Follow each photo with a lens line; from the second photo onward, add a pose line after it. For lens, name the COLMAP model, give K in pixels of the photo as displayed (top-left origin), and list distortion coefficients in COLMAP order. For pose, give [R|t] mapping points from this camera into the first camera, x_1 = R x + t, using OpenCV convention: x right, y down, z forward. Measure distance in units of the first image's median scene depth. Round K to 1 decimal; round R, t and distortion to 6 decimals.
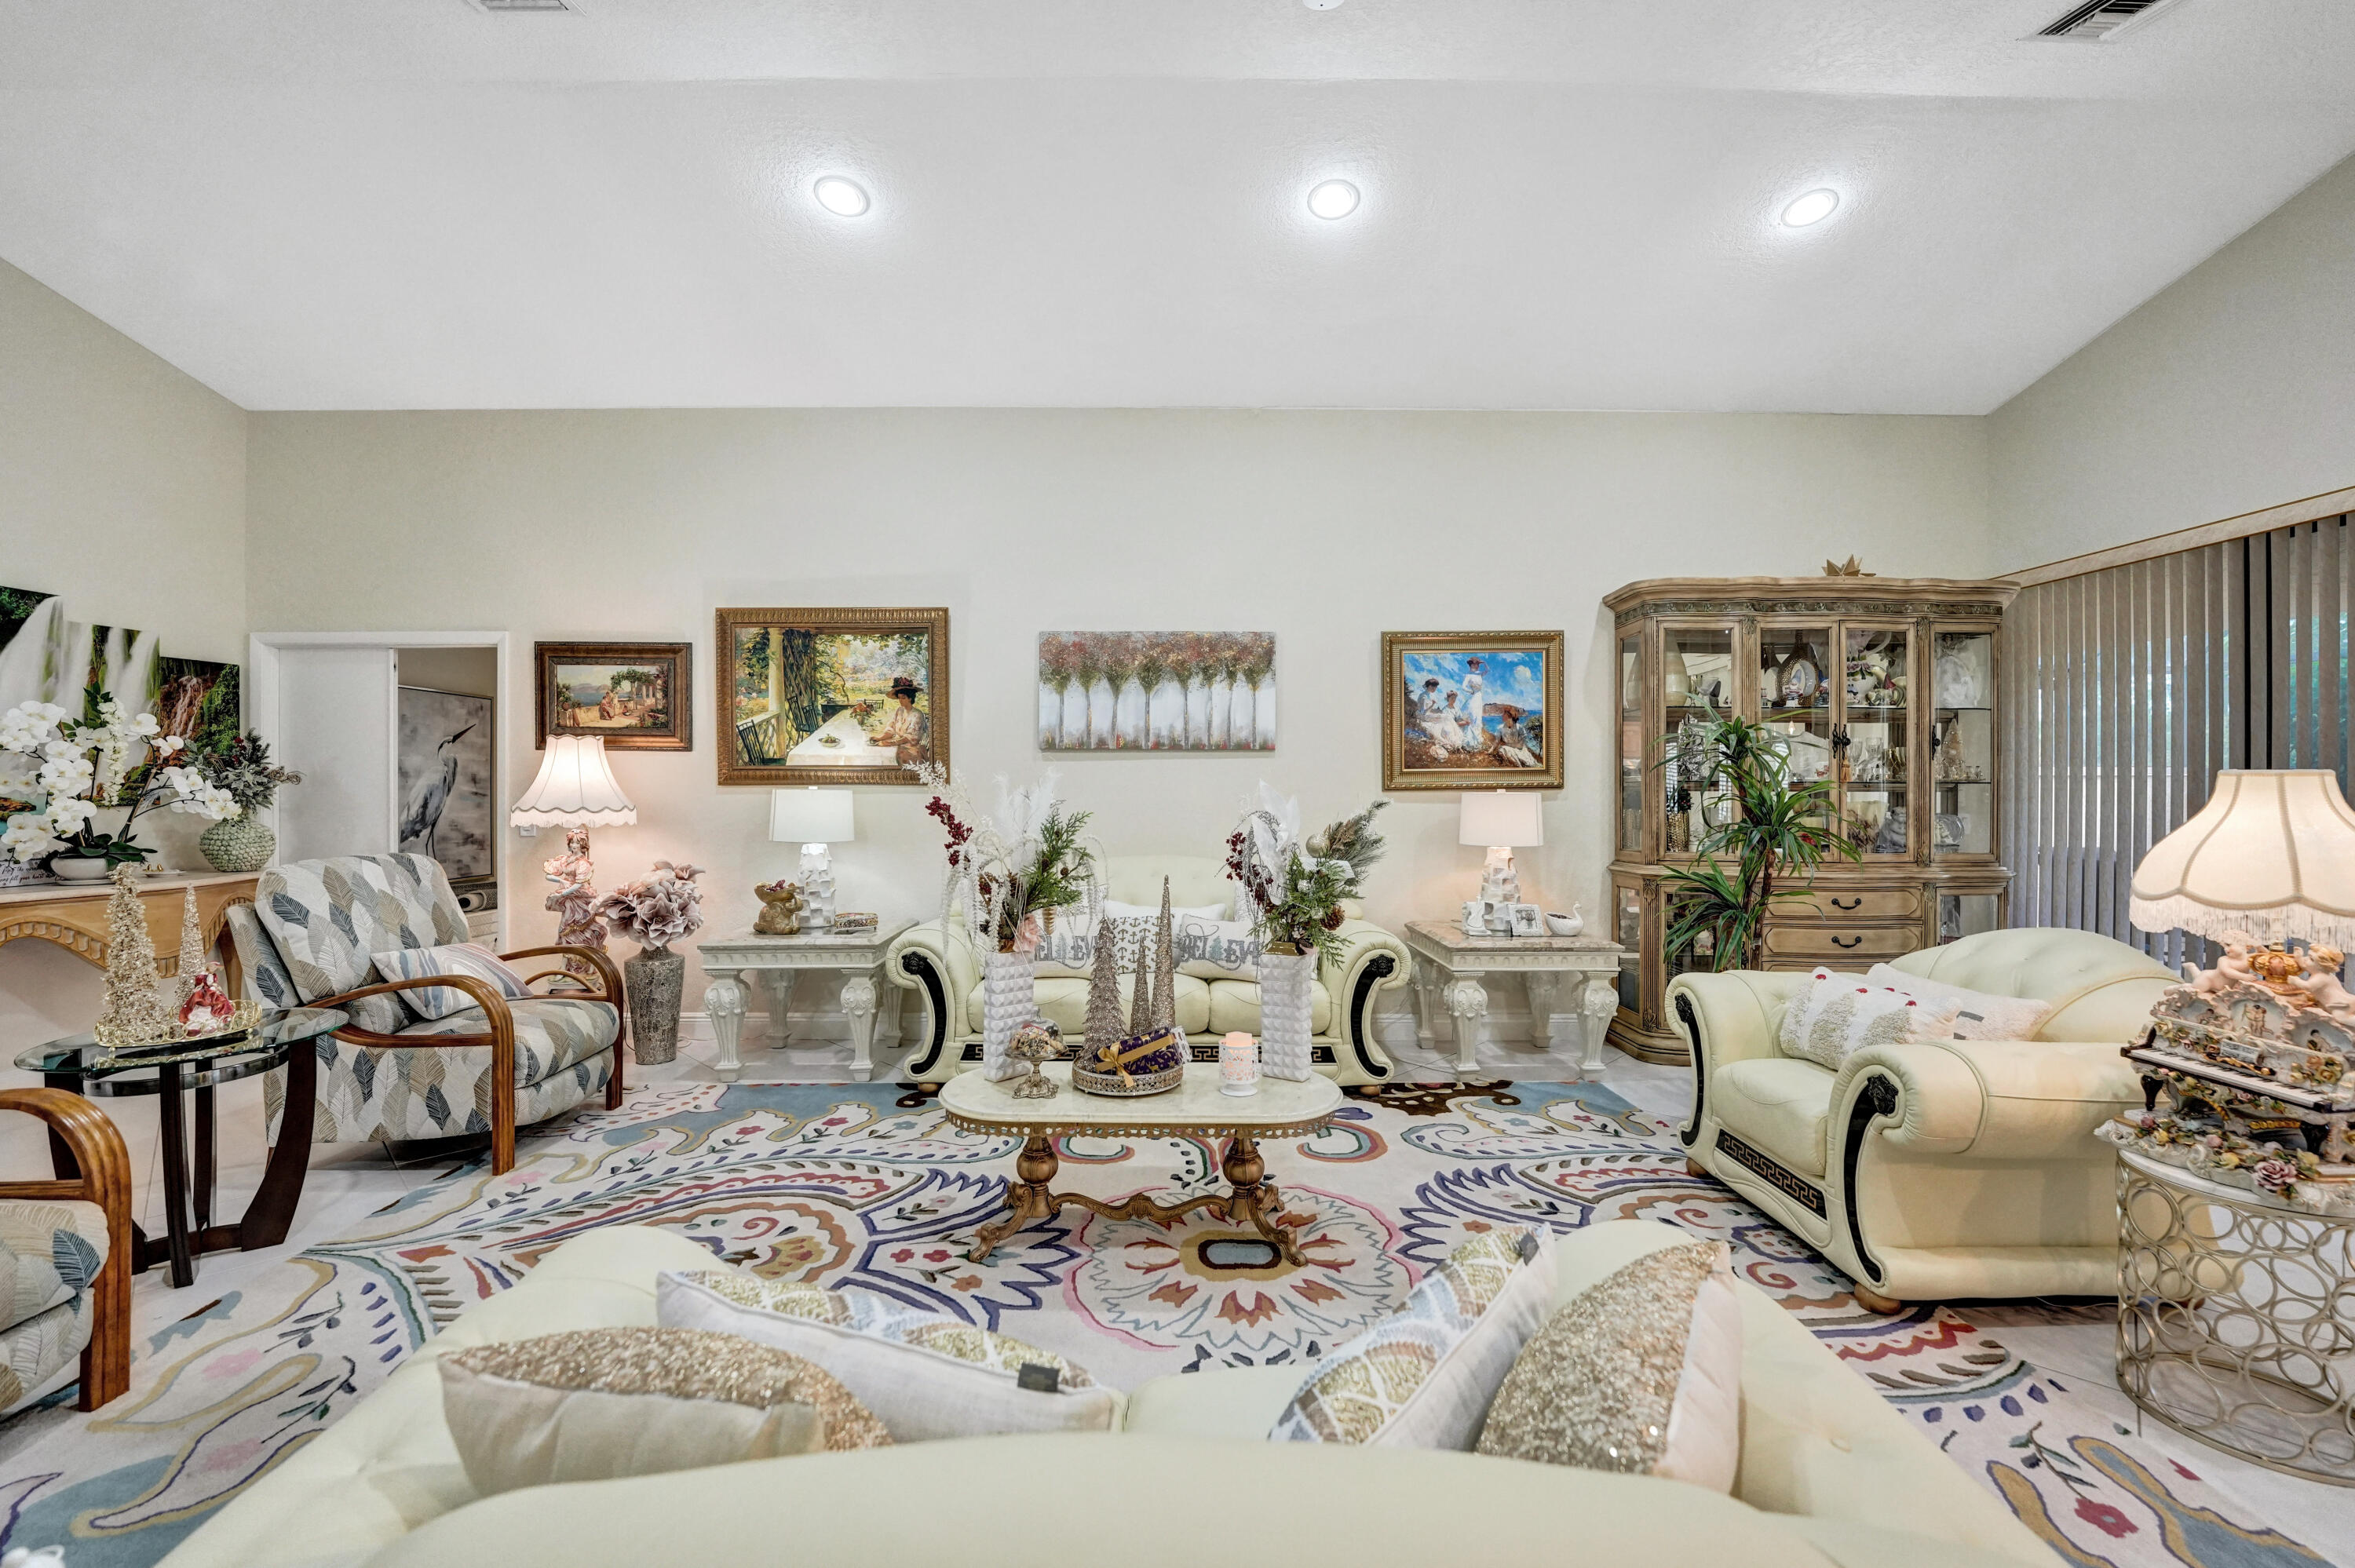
lens RADIAL K [[977.4, 0, 1181.1], [0, 977.4, 786.5], [0, 0, 1]] dist [-0.023503, 0.000791]
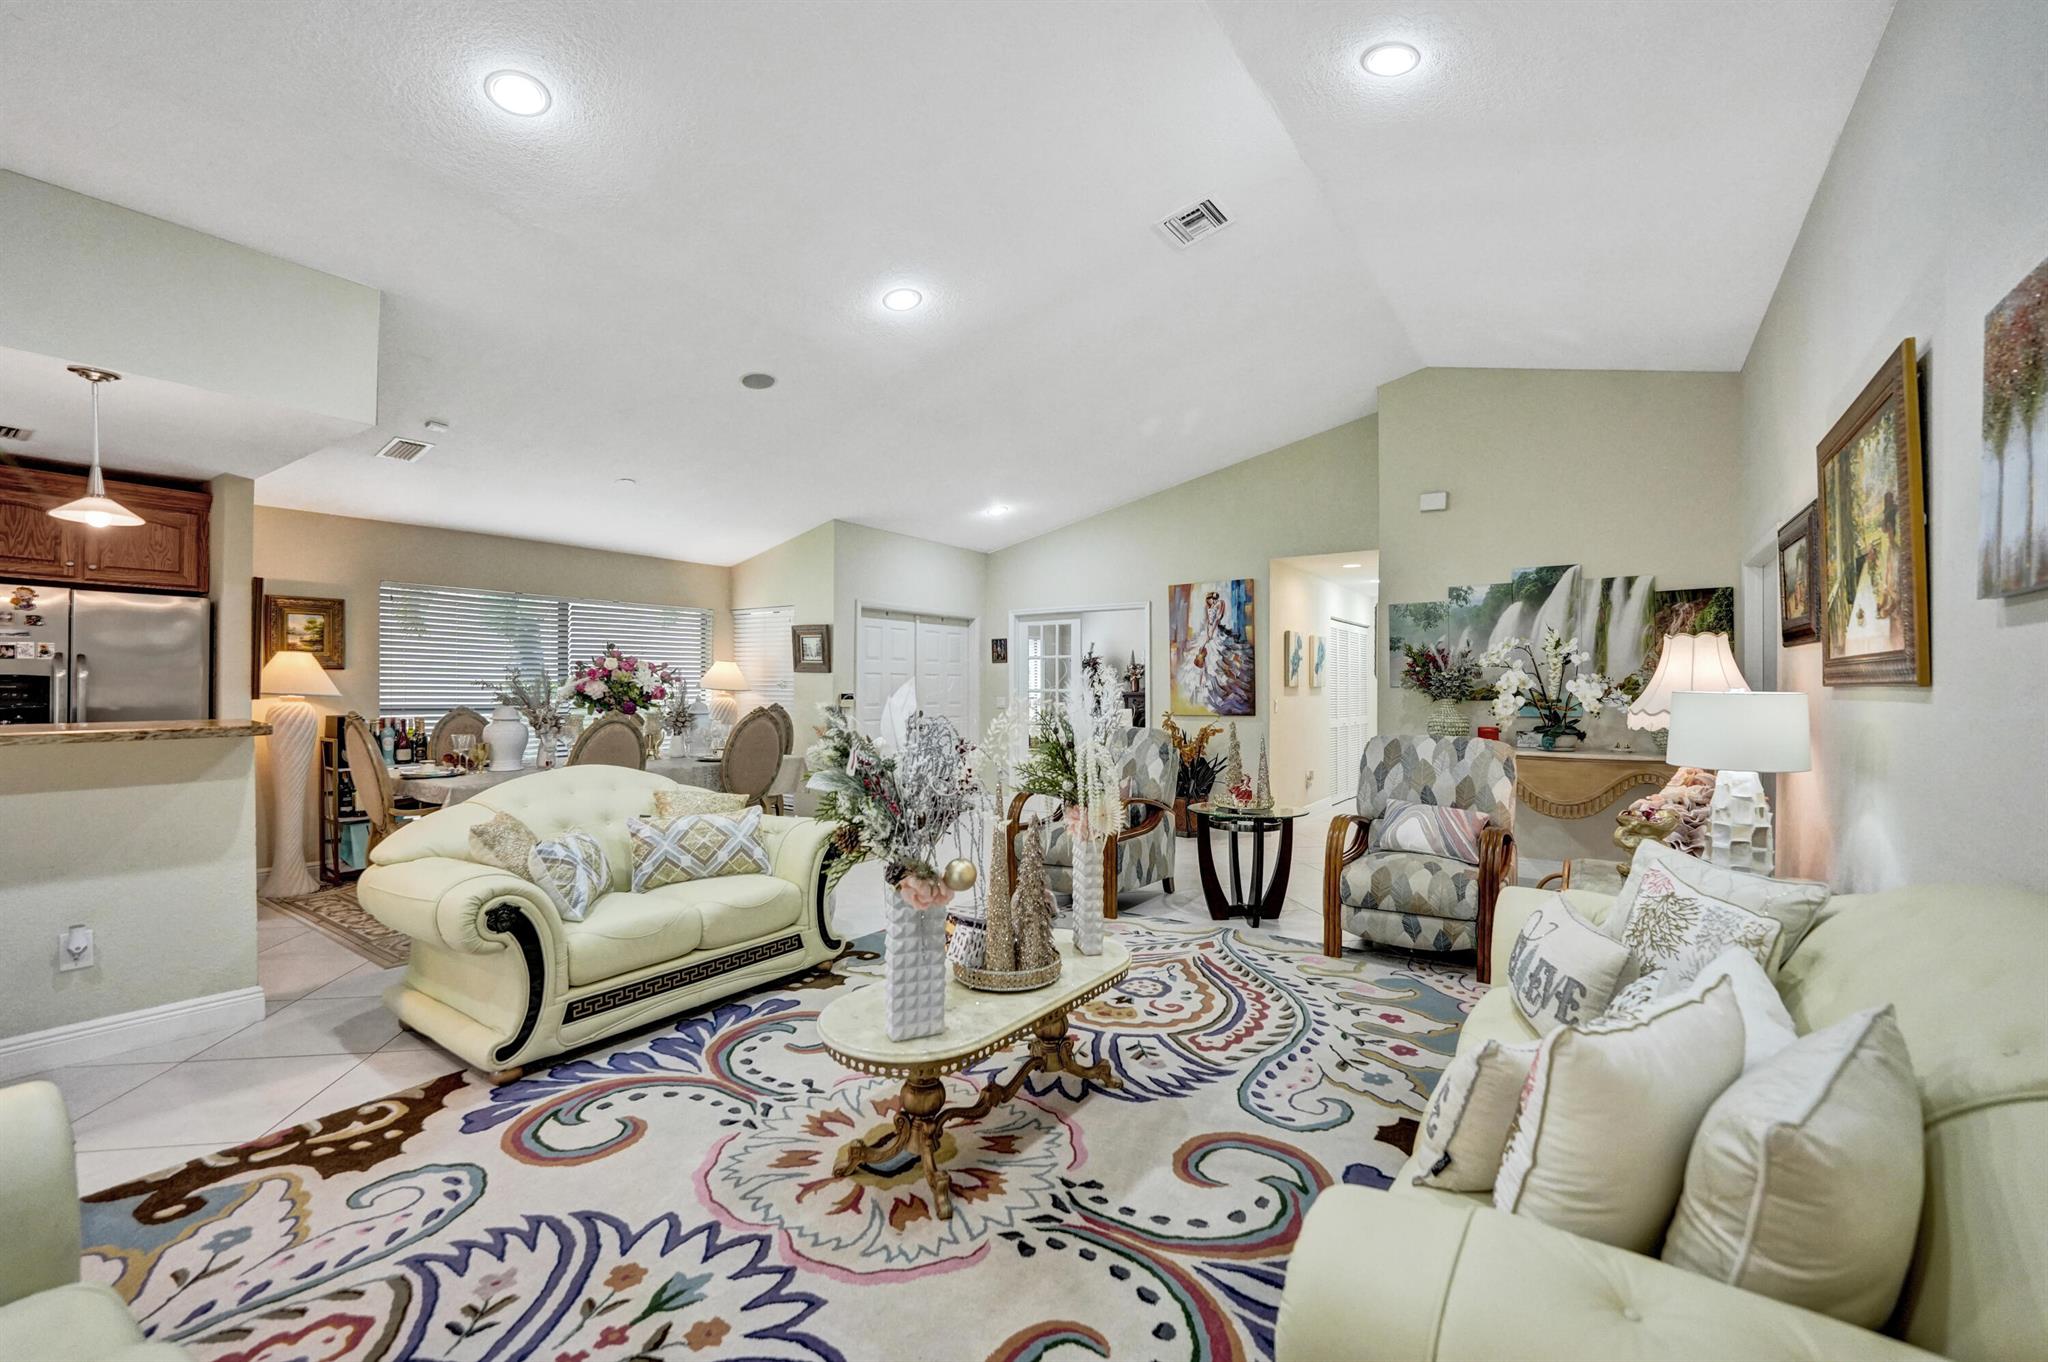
lens RADIAL K [[850.1, 0, 1027.1], [0, 850.1, 683.1], [0, 0, 1]] dist [-0.023503, 0.000791]
pose [[-0.575840, -0.003762, -0.817554, 0.377177], [-0.003596, 0.999991, -0.002068, -0.000728], [0.817555, 0.001749, -0.575848, 0.872659]]
